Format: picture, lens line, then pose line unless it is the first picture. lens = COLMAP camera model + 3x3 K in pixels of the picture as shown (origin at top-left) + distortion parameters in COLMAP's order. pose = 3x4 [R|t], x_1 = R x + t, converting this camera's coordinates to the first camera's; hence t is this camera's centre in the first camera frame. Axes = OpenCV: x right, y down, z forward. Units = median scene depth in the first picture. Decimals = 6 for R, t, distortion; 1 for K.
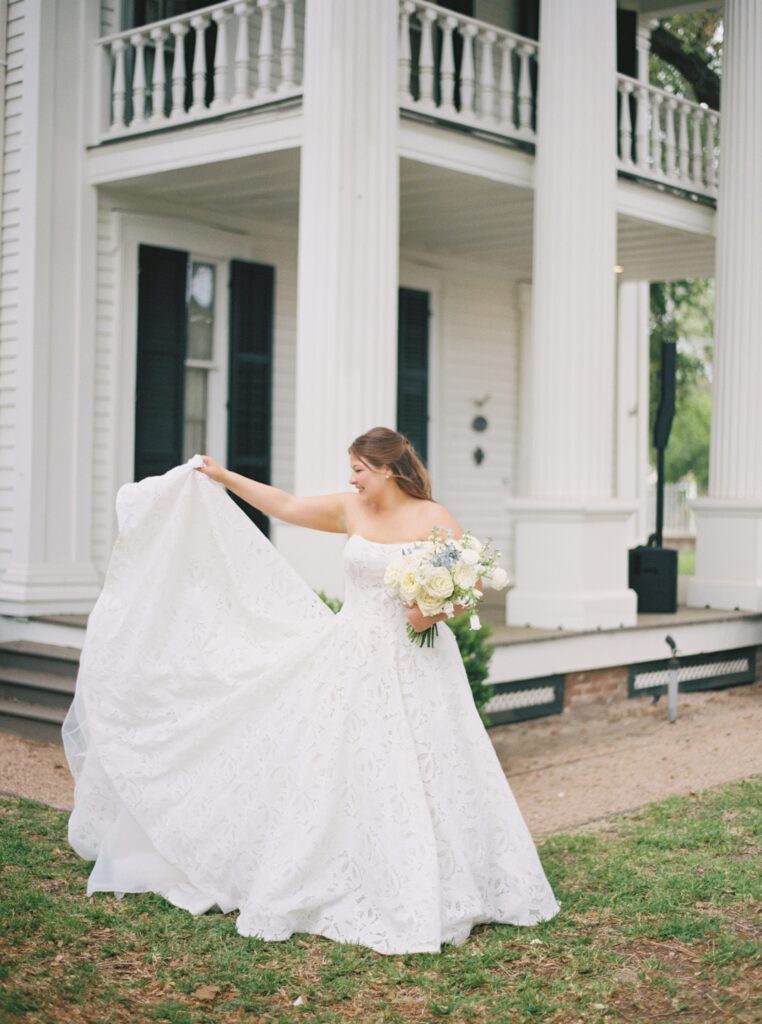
lens RADIAL K [[1580.2, 0, 381.0], [0, 1580.2, 512.0], [0, 0, 1]] dist [-0.136074, 0.004032]
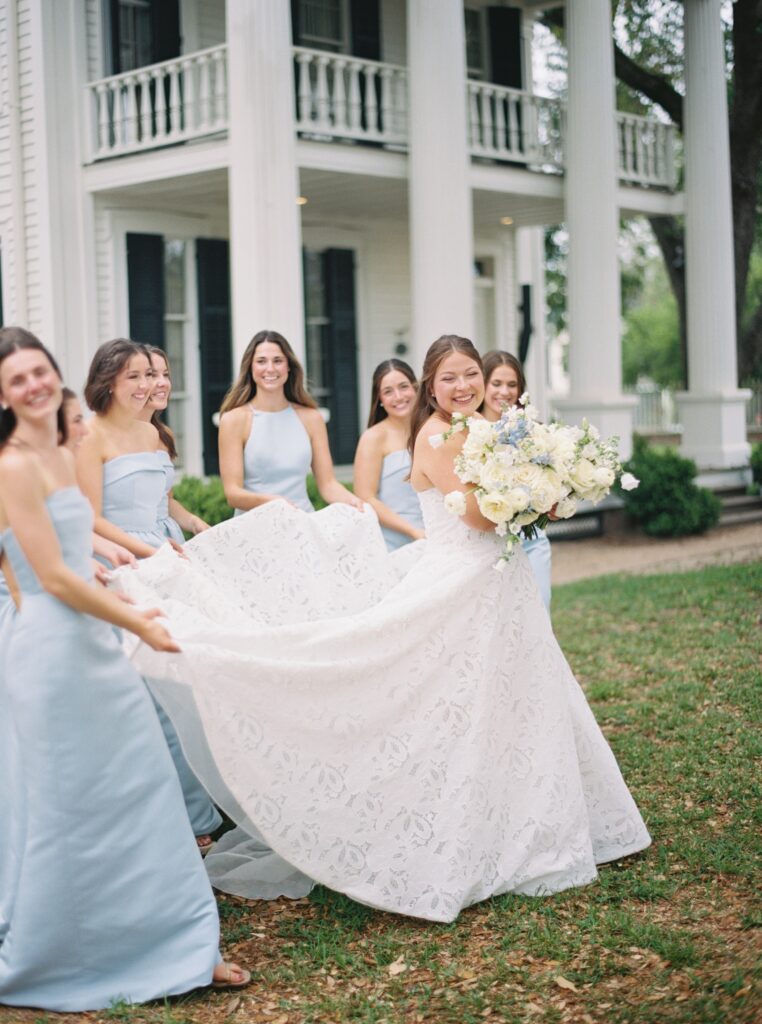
lens RADIAL K [[1580.2, 0, 381.0], [0, 1580.2, 512.0], [0, 0, 1]] dist [-0.136074, 0.004032]
pose [[0.998638, -0.047224, -0.022187, 0.087383], [0.048349, 0.997411, 0.053229, 0.009860], [0.019616, -0.054229, 0.998336, -0.375068]]
